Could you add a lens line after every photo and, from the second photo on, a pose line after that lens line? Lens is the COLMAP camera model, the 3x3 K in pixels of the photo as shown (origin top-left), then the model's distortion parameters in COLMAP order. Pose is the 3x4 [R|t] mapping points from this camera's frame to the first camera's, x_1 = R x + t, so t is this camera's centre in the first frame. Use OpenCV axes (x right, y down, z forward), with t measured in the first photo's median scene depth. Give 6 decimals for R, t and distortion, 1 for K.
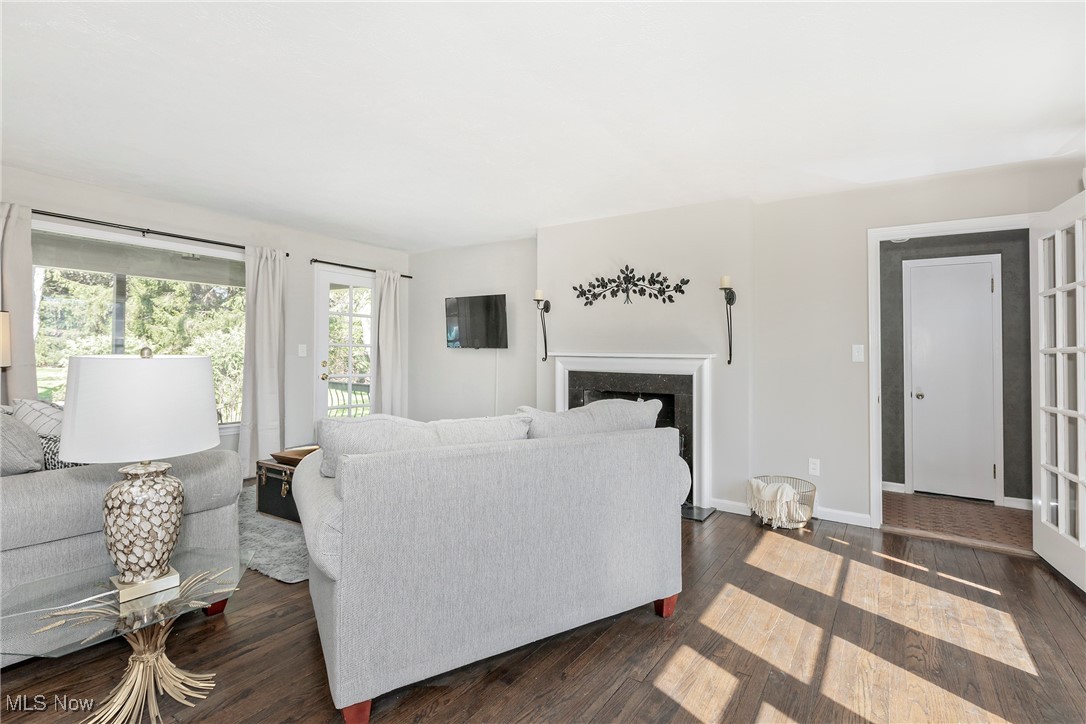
lens RADIAL K [[508.1, 0, 582.5], [0, 508.1, 365.1], [0, 0, 1]] dist [0.004836, -0.002709]
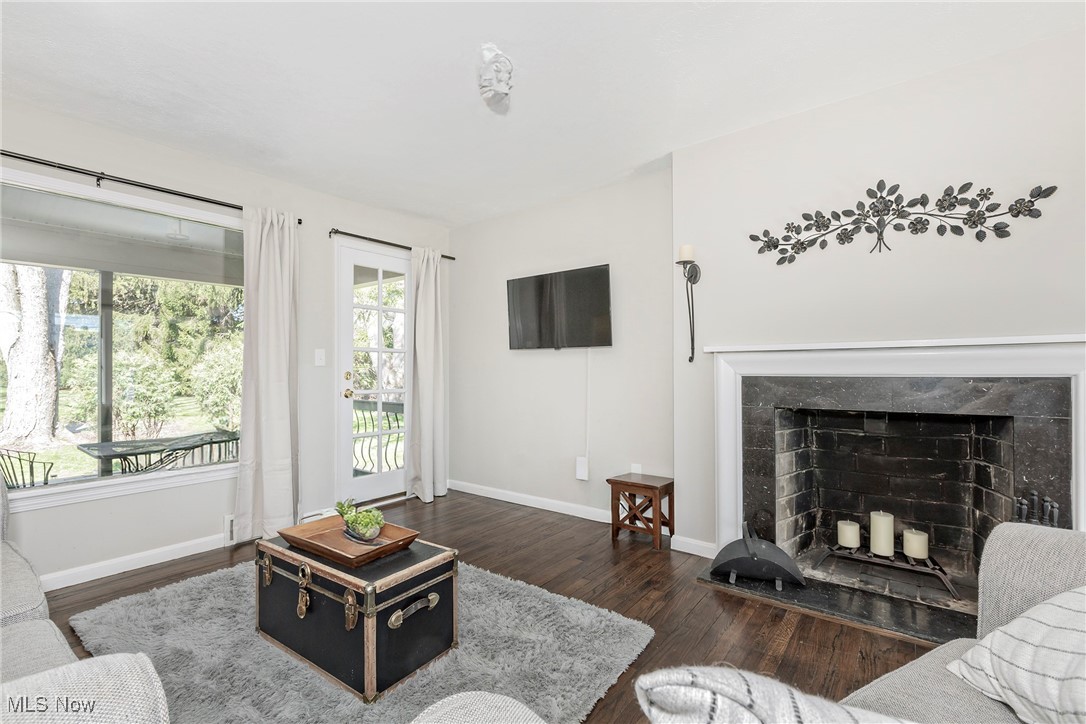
lens RADIAL K [[508.1, 0, 503.7], [0, 508.1, 367.2], [0, 0, 1]] dist [0.004836, -0.002709]
pose [[0.990256, -0.022453, -0.137438, -0.236844], [0.019255, 0.999513, -0.024551, 0.009465], [0.137922, 0.021666, 0.990206, 0.394172]]
